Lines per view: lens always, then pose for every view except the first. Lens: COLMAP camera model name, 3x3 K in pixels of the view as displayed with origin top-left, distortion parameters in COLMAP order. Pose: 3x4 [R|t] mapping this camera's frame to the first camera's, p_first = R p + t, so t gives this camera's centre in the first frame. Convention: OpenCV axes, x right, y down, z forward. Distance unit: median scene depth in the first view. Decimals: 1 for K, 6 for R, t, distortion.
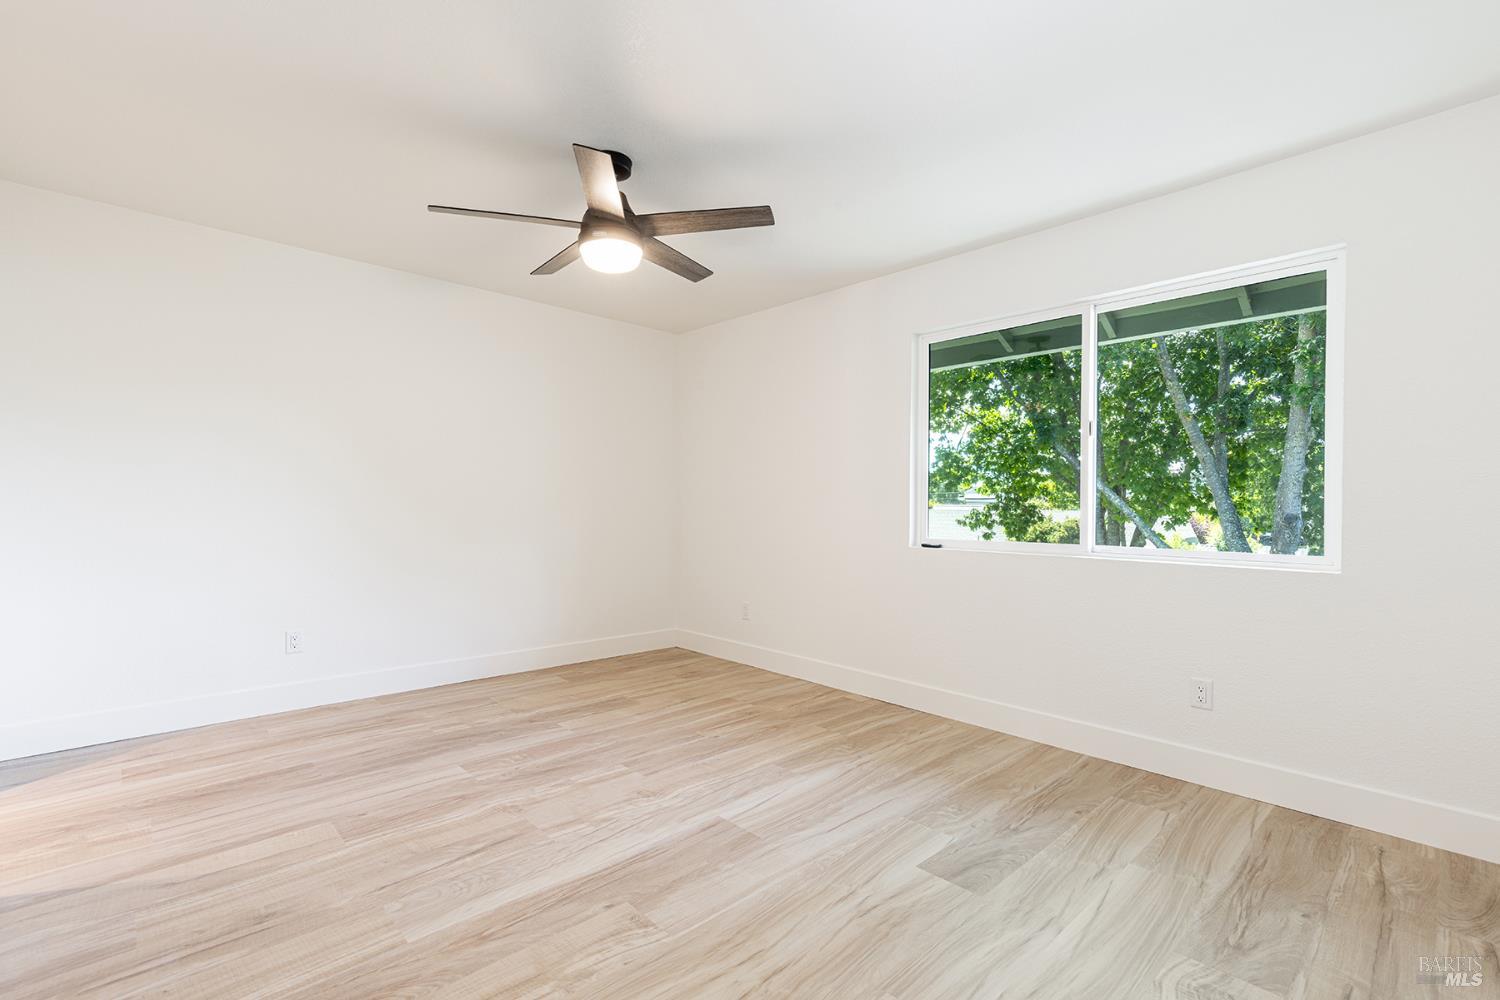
lens RADIAL K [[673.2, 0, 742.8], [0, 673.2, 507.8], [0, 0, 1]] dist [0.008708, -0.000159]
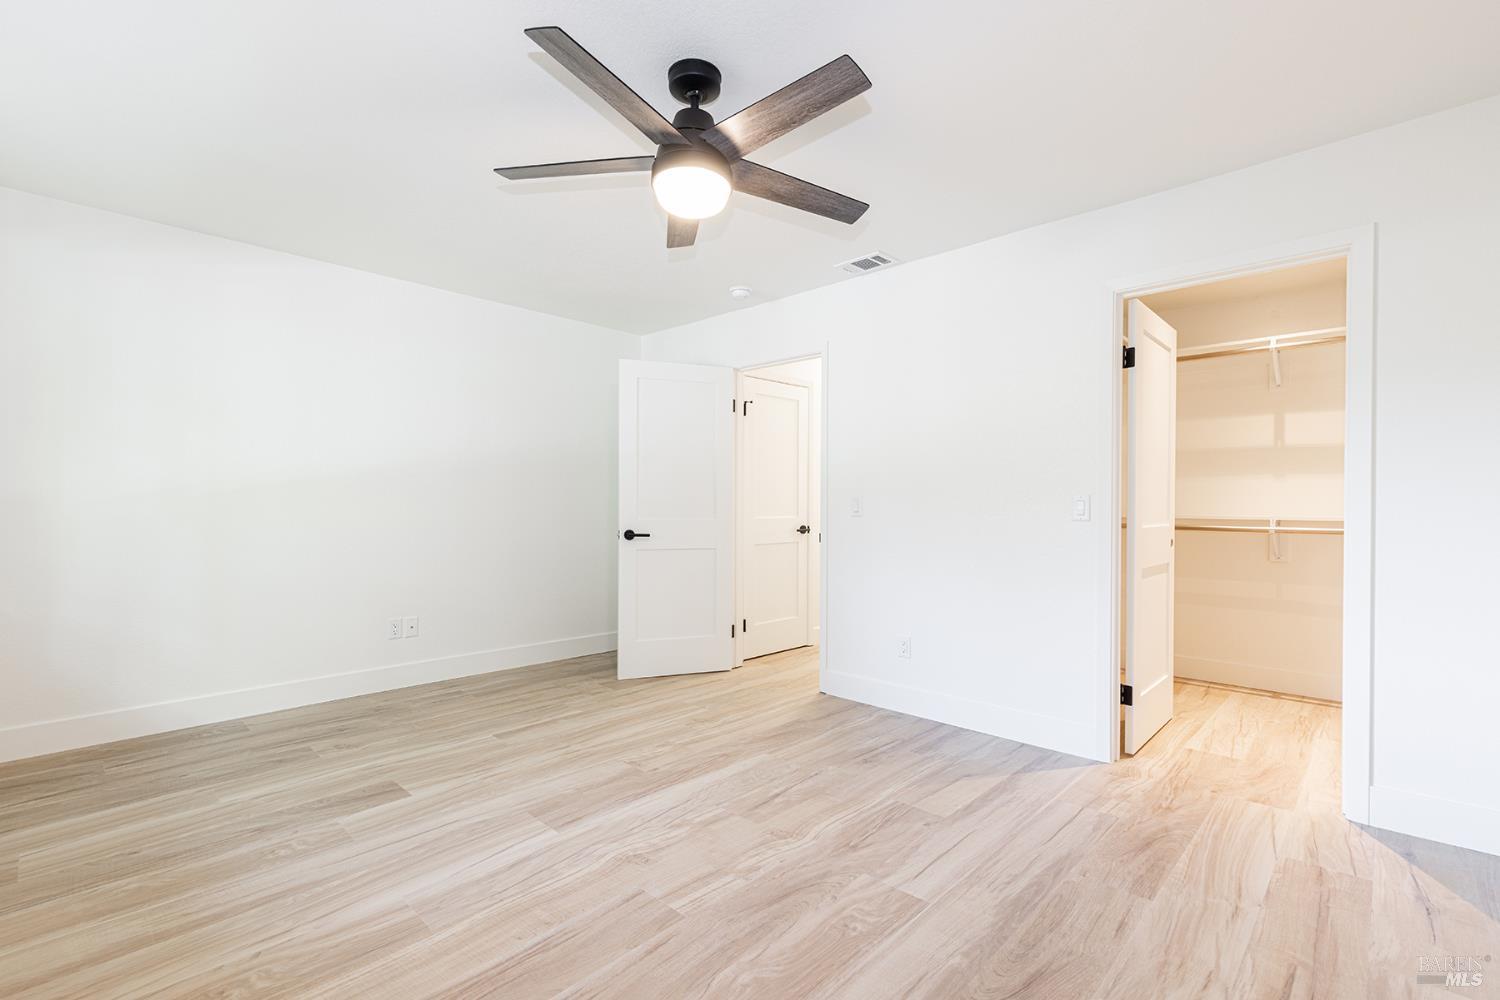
lens RADIAL K [[673.2, 0, 740.9], [0, 673.2, 500.0], [0, 0, 1]] dist [0.008708, -0.000159]
pose [[-0.998777, -0.013184, -0.047654, -0.217312], [-0.012836, 0.999889, -0.007589, -0.005117], [0.047749, -0.006968, -0.998835, 1.778429]]
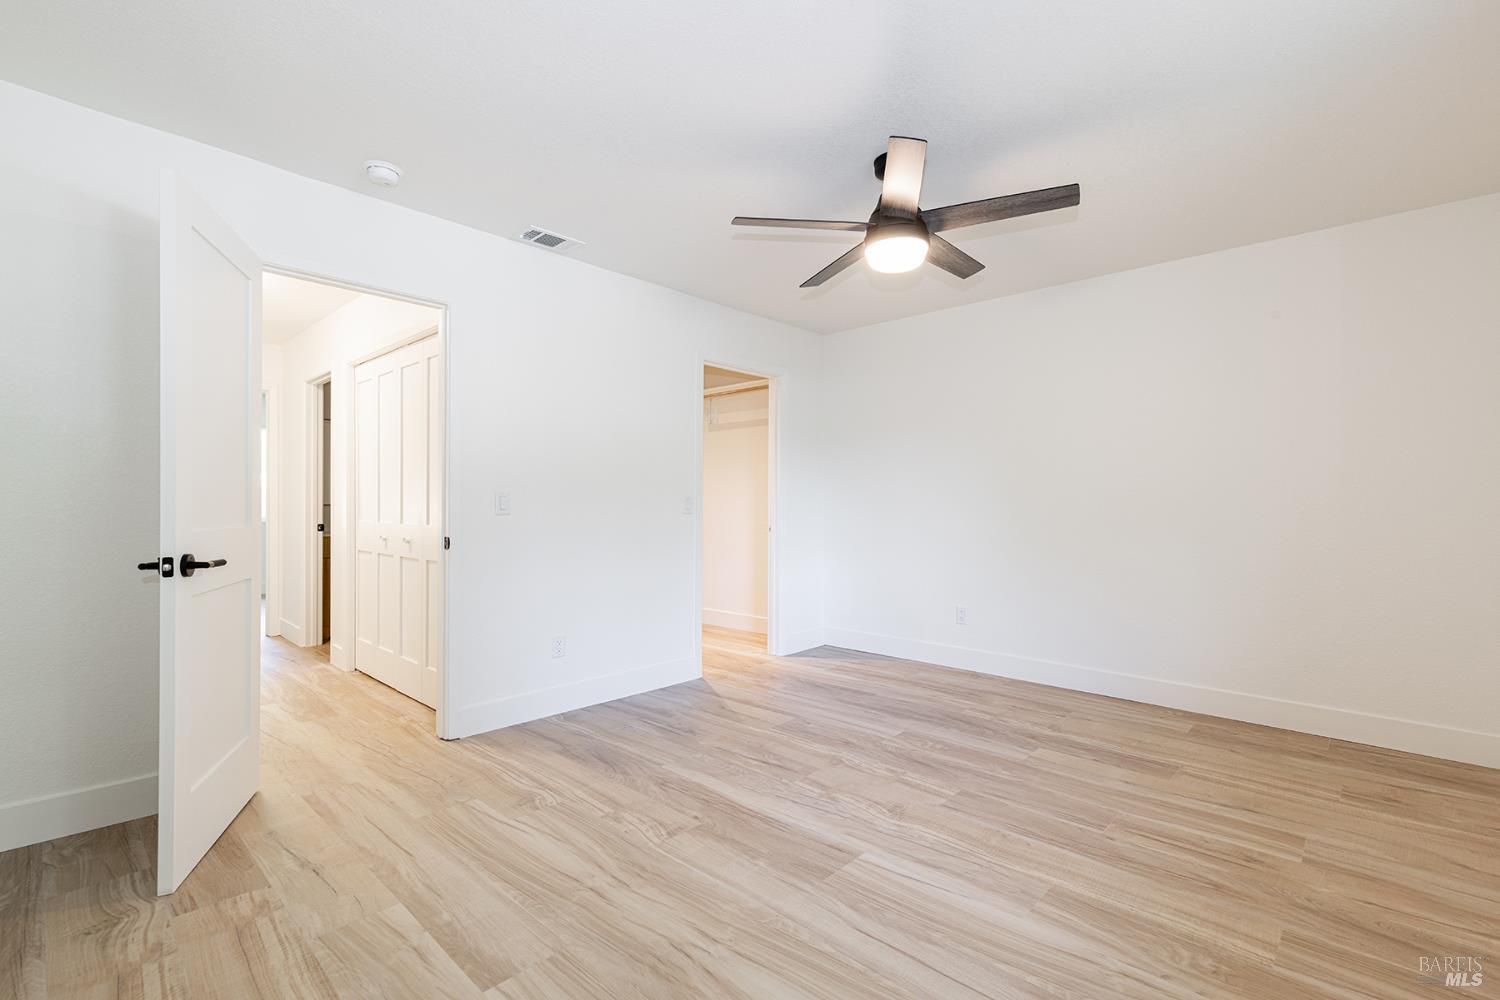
lens RADIAL K [[673.2, 0, 773.7], [0, 673.2, 500.1], [0, 0, 1]] dist [0.008708, -0.000159]
pose [[0.085033, -0.015180, -0.996263, 0.770041], [-0.006364, 0.999855, -0.015778, 0.005975], [0.996358, 0.007682, 0.084924, 0.726117]]
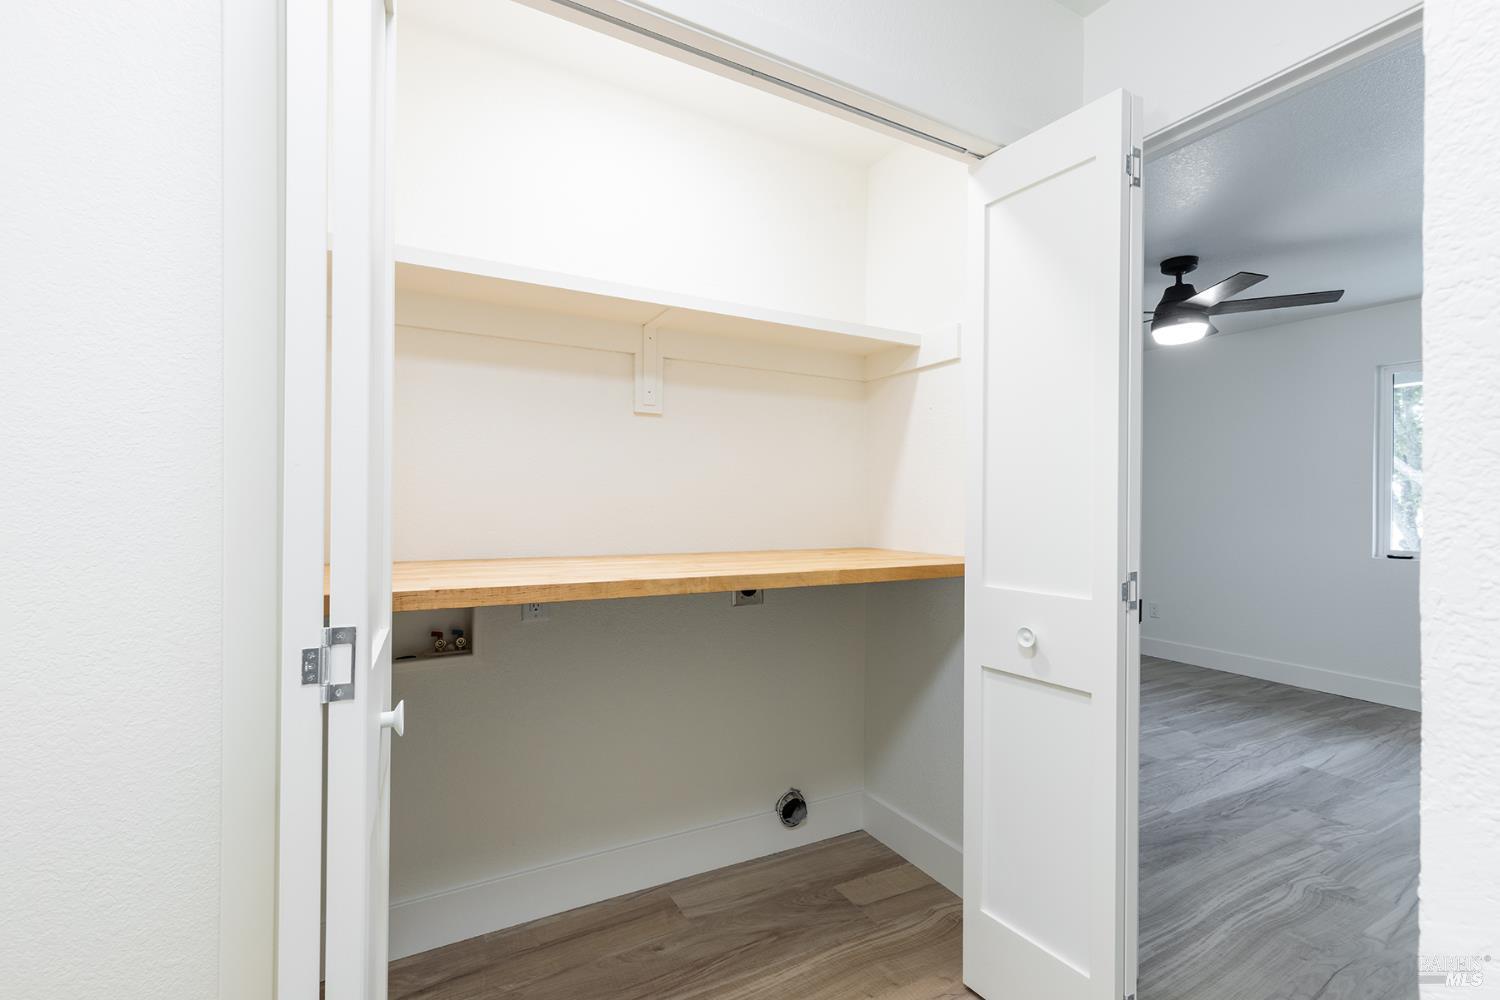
lens RADIAL K [[673.2, 0, 755.7], [0, 673.2, 496.9], [0, 0, 1]] dist [0.008708, -0.000159]
pose [[0.972314, 0.002962, -0.233660, -0.680041], [-0.006012, 0.999906, -0.012341, -0.030984], [0.233602, 0.013404, 0.972240, -0.462770]]
